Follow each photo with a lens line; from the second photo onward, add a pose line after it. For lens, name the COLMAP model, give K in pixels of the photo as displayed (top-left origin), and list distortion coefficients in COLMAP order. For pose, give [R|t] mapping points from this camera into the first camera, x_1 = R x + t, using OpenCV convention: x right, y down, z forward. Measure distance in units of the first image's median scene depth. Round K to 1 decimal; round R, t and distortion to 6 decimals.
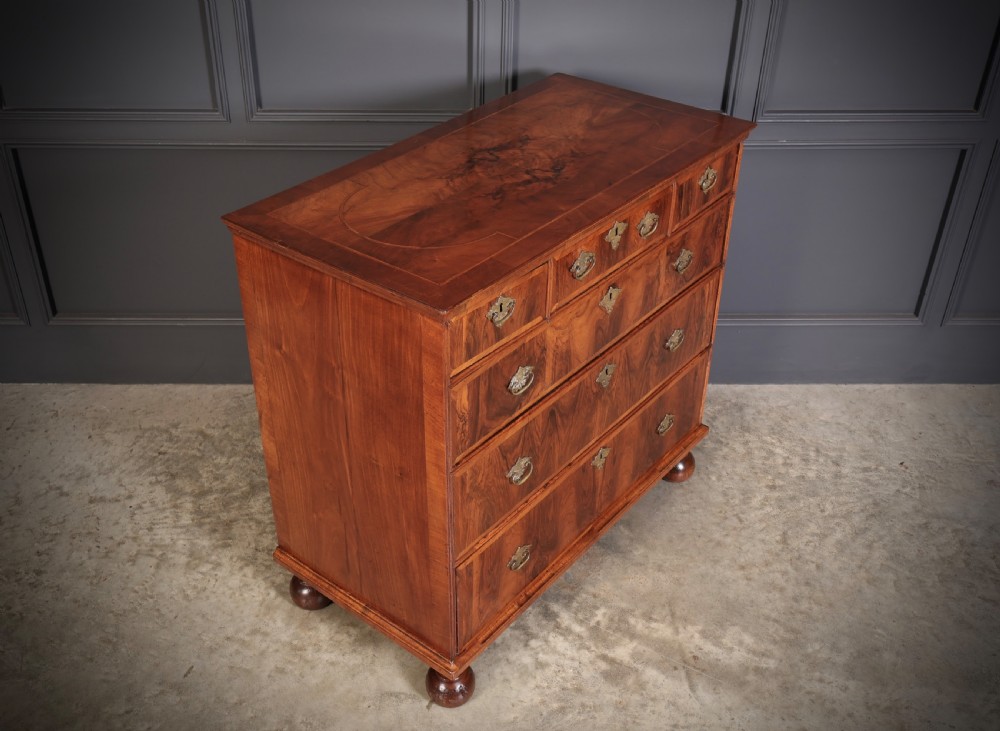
lens RADIAL K [[1038.2, 0, 463.3], [0, 1038.2, 359.7], [0, 0, 1]] dist [0.001937, -0.011155]
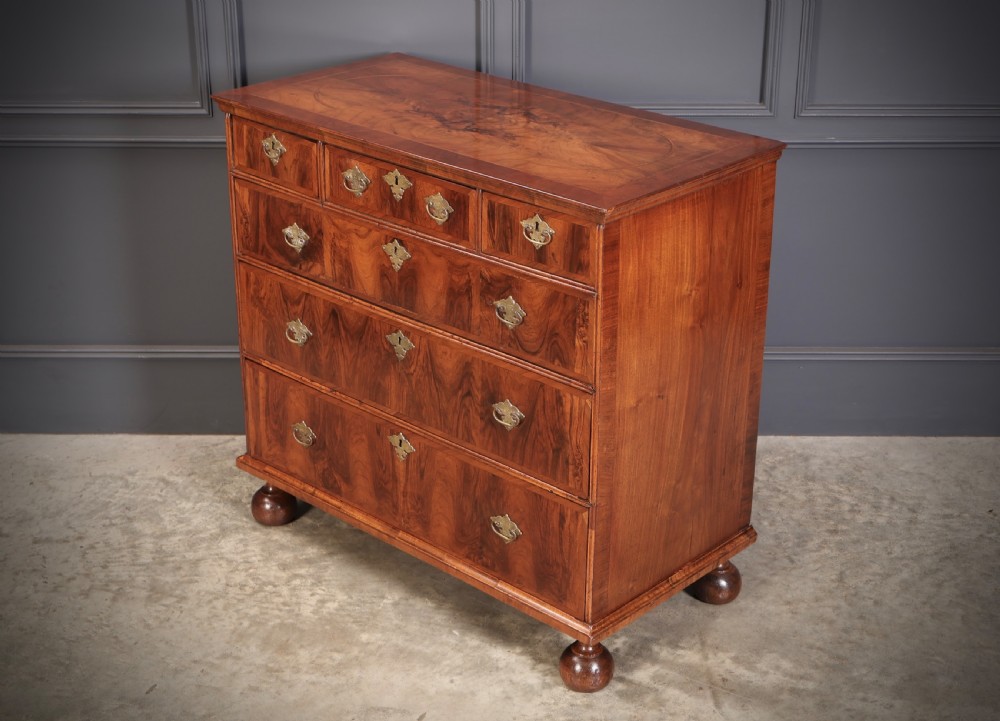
lens RADIAL K [[1633.8, 0, 507.3], [0, 1633.8, 345.3], [0, 0, 1]] dist [-0.003500, -0.014624]
pose [[0.999948, 0.001166, -0.010121, 0.050614], [-0.002930, 0.984375, -0.176062, 0.240374], [0.009758, 0.176082, 0.984327, -0.398005]]
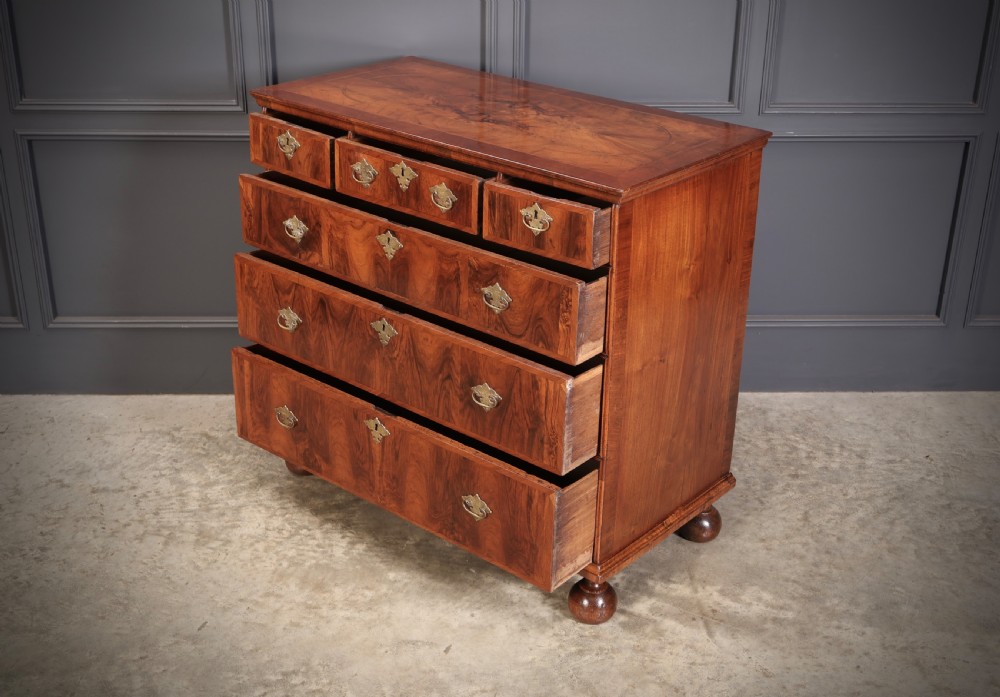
lens RADIAL K [[1287.4, 0, 500.0], [0, 1287.4, 348.5], [0, 0, 1]] dist [-0.003613, -0.021967]
pose [[0.999718, -0.004218, 0.023373, -0.008529], [0.007681, 0.988639, -0.150113, 0.211626], [-0.022474, 0.150251, 0.988392, -0.240013]]
